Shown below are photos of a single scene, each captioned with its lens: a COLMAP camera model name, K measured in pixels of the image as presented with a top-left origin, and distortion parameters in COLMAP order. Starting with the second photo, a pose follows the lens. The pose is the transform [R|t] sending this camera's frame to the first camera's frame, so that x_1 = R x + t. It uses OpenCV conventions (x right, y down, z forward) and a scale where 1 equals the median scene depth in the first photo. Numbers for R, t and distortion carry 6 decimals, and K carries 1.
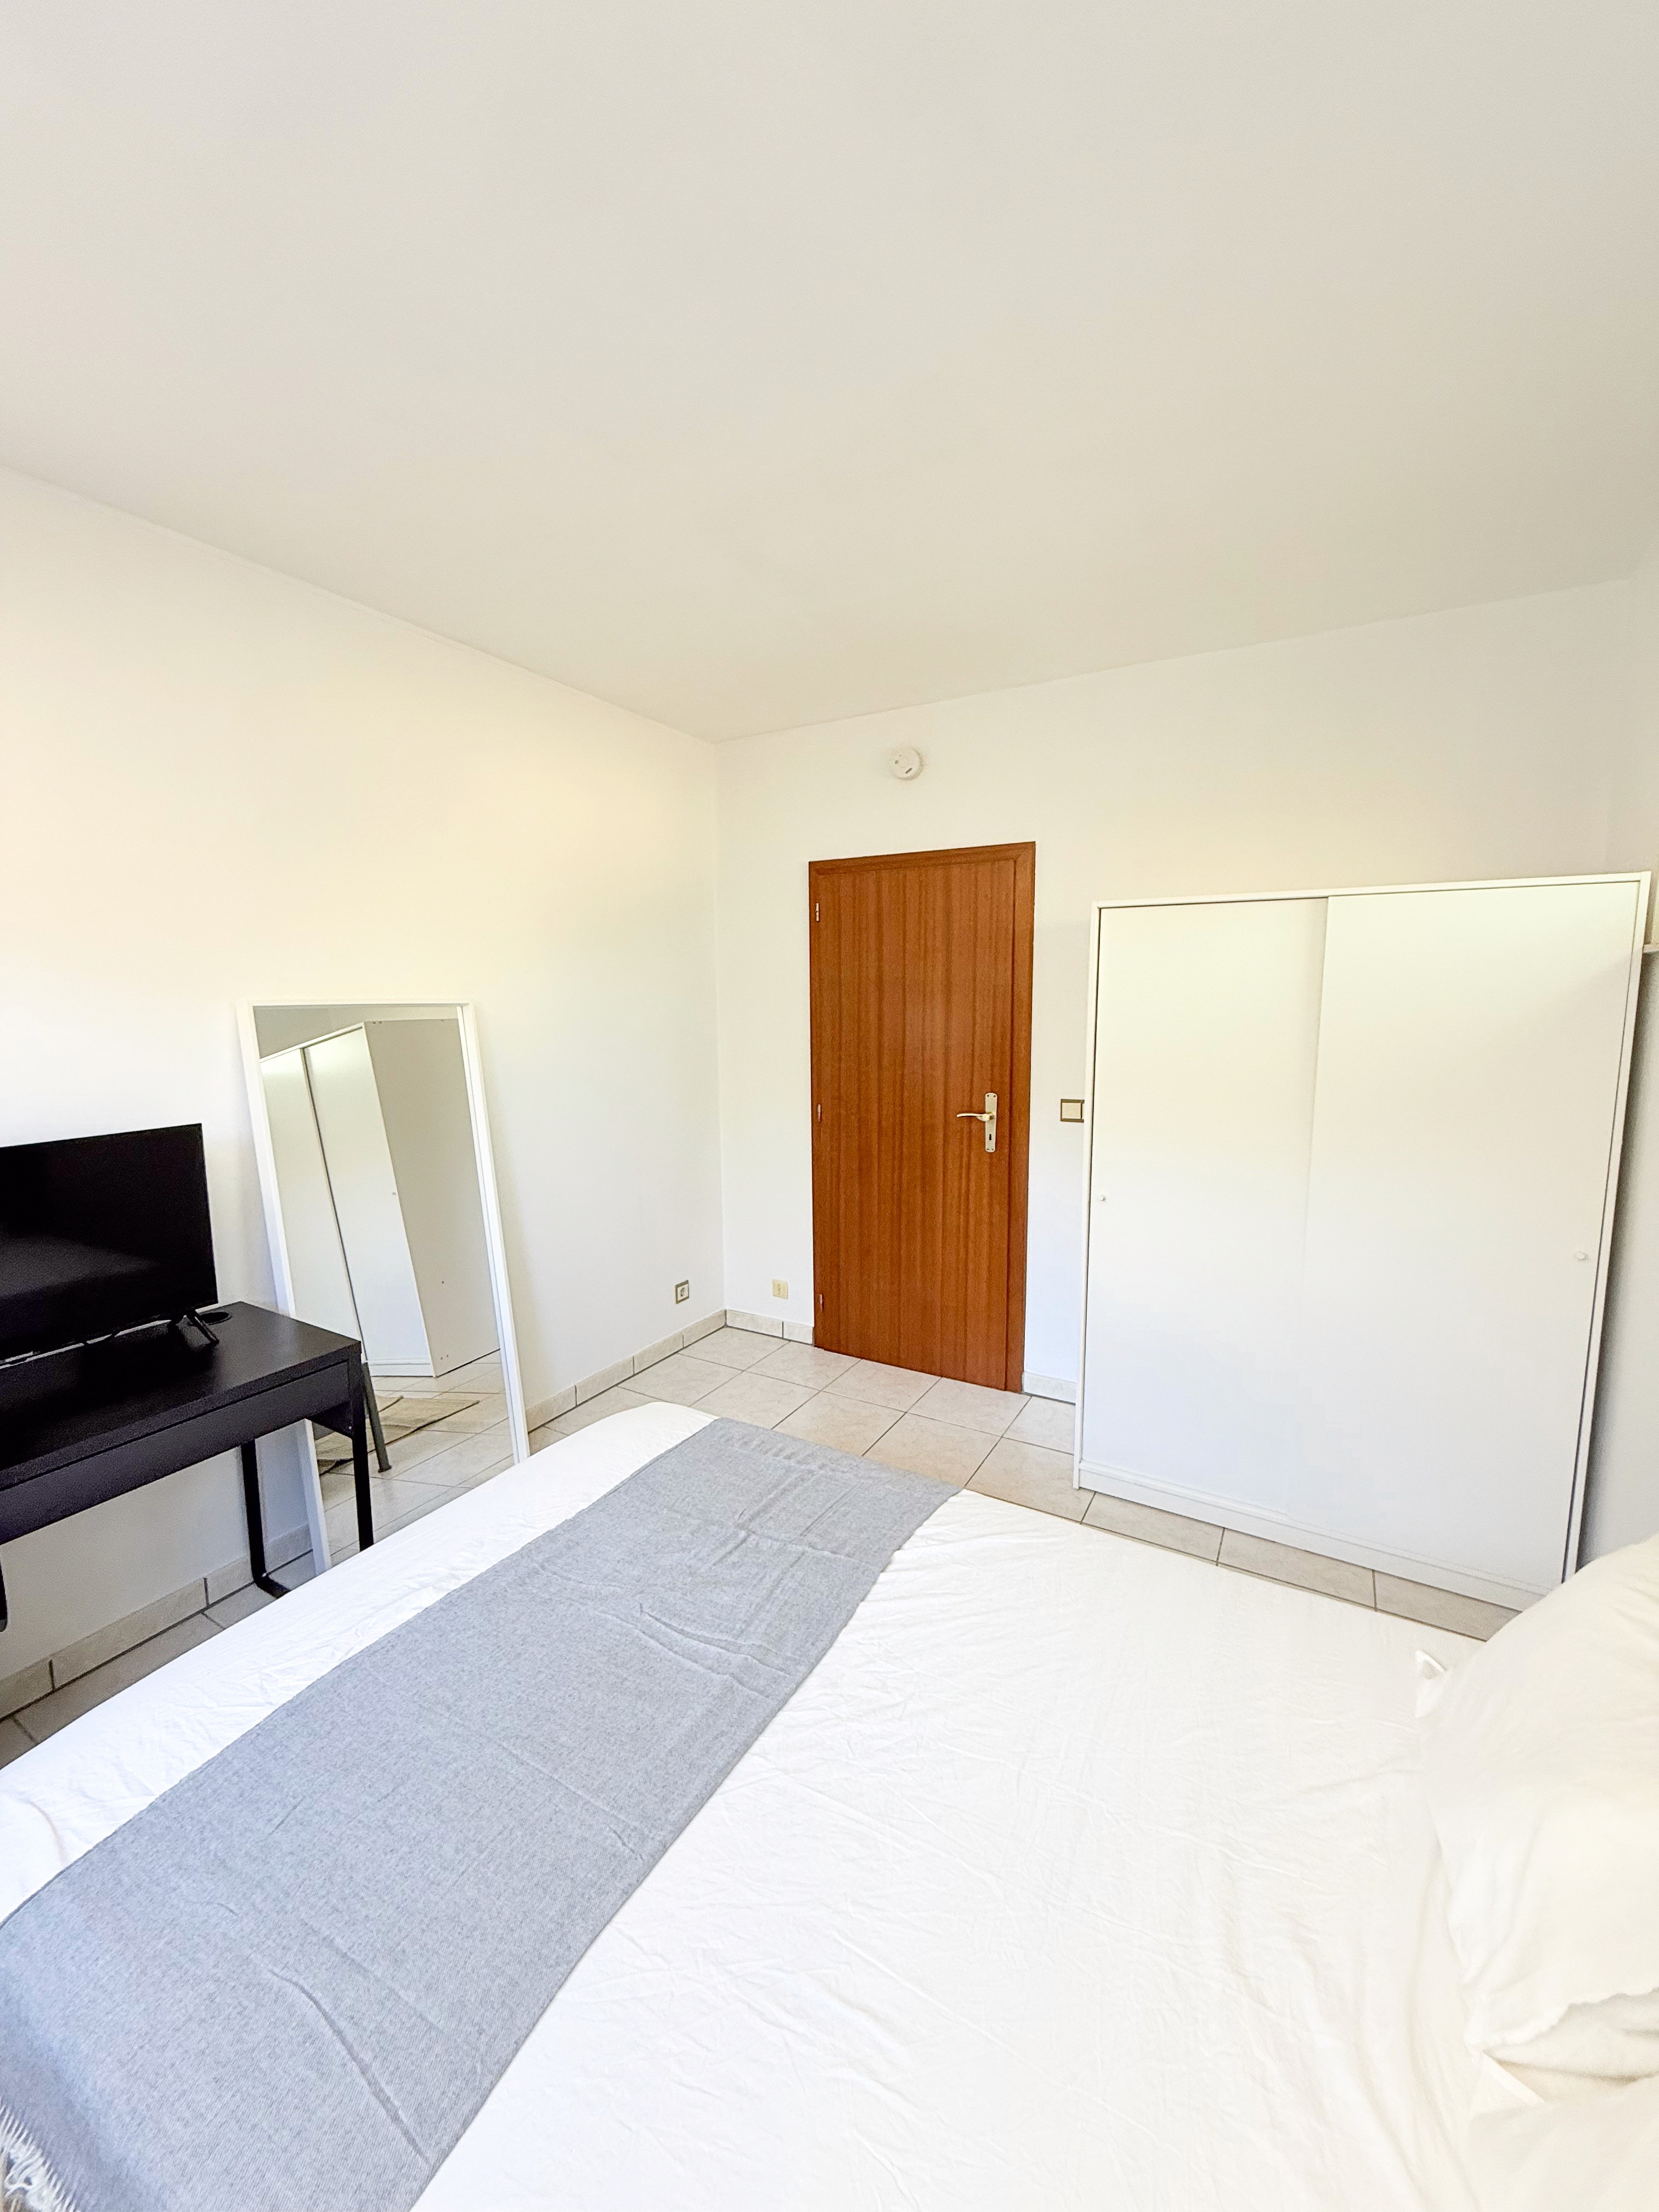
lens RADIAL K [[871.1, 0, 829.5], [0, 871.1, 1106.0], [0, 0, 1]] dist [-0.000495, 0.000163]
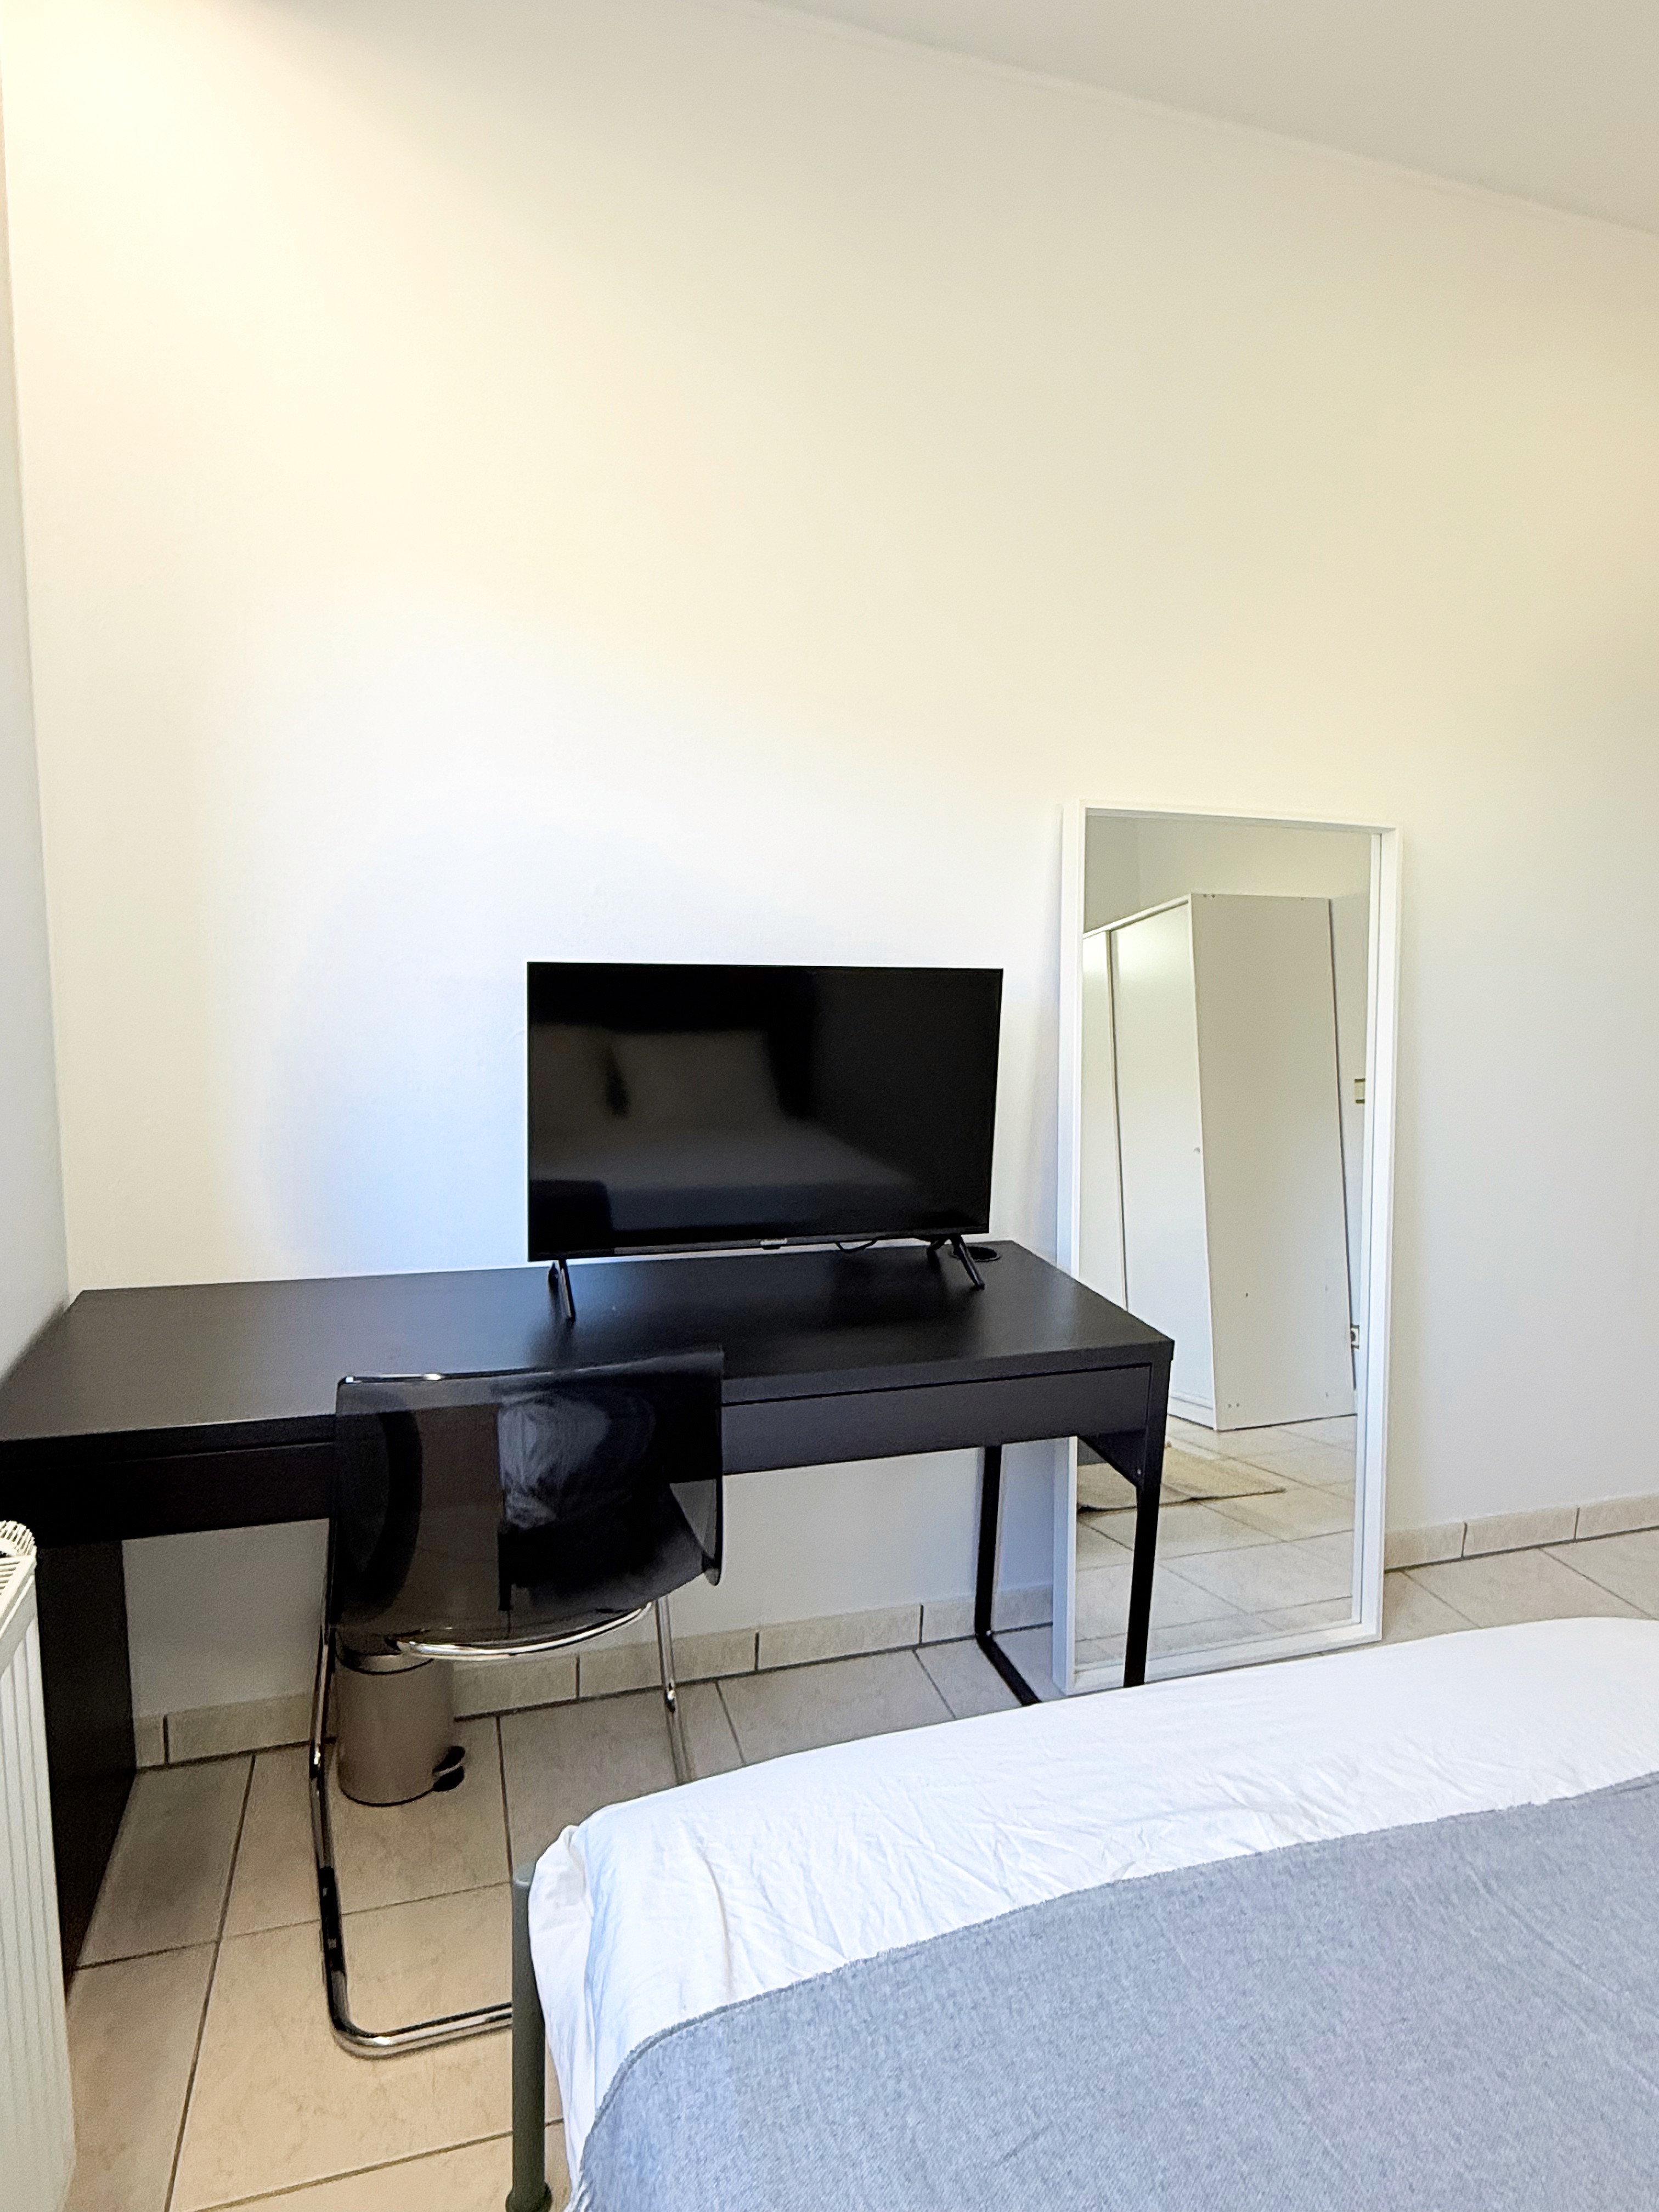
lens RADIAL K [[1277.2, 0, 829.5], [0, 1277.2, 1106.0], [0, 0, 1]] dist [0.002905, -0.000731]
pose [[0.737130, 0.139967, -0.661096, -0.145346], [-0.121264, 0.989831, 0.074357, 0.069375], [0.664781, 0.025356, 0.746608, 0.163211]]
